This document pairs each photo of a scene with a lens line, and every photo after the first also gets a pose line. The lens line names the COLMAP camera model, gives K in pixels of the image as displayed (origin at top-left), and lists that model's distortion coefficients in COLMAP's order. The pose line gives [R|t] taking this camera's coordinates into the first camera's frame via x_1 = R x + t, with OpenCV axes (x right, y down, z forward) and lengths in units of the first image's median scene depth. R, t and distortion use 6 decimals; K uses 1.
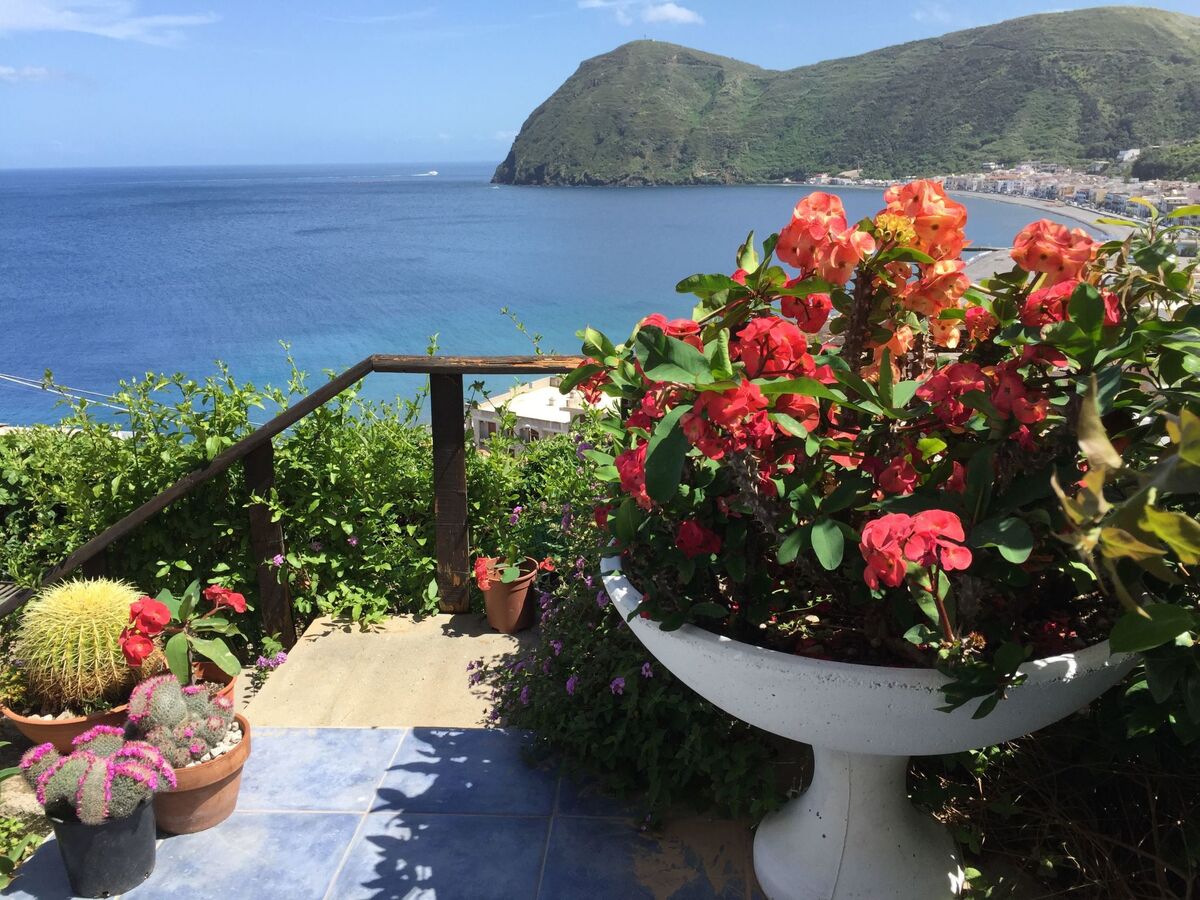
lens RADIAL K [[1022.2, 0, 600.0], [0, 1022.2, 450.0], [0, 0, 1]] dist [0.078322, -0.120850]
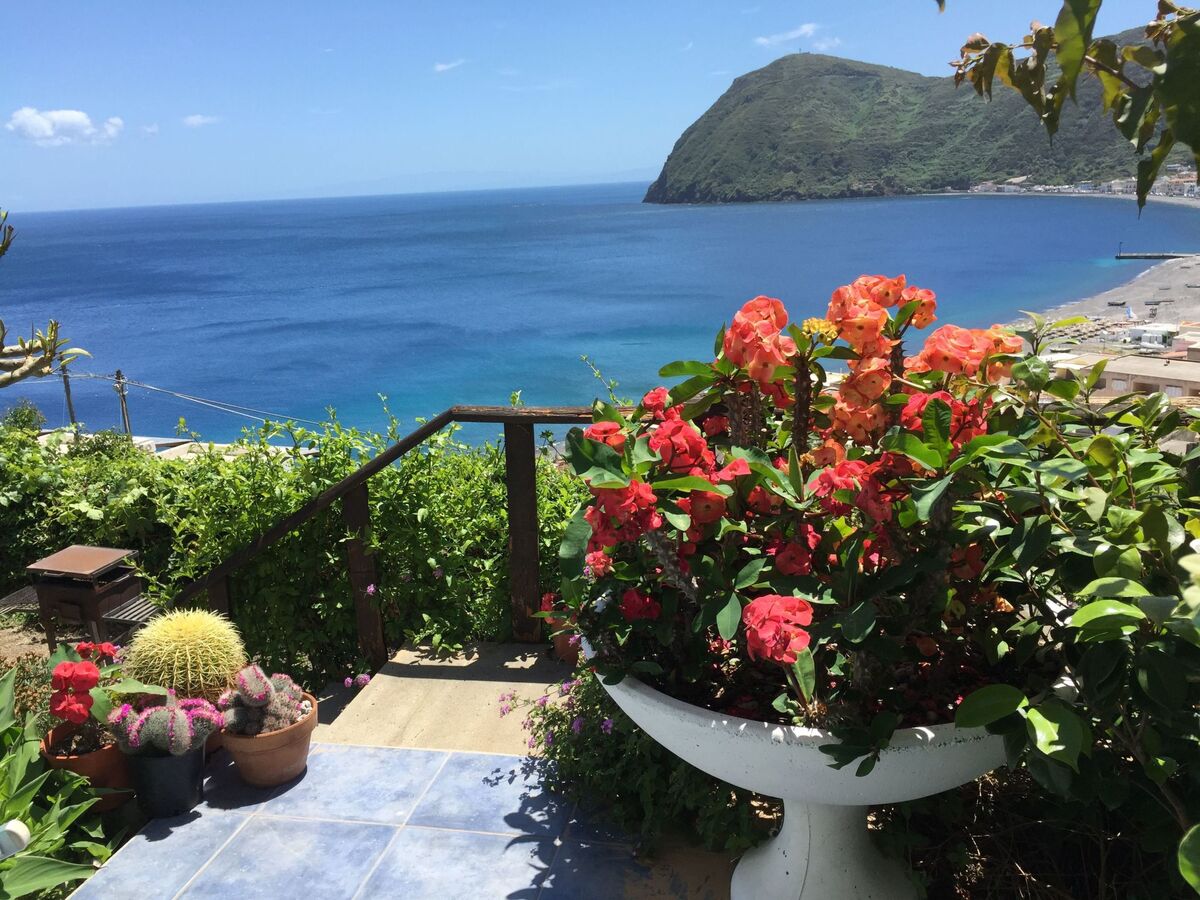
lens RADIAL K [[1022.2, 0, 600.0], [0, 1022.2, 450.0], [0, 0, 1]] dist [0.078322, -0.120850]
pose [[0.989053, 0.005795, -0.147450, 0.110418], [-0.008105, 0.999854, -0.015073, -0.033946], [0.147341, 0.016103, 0.988955, -0.071602]]
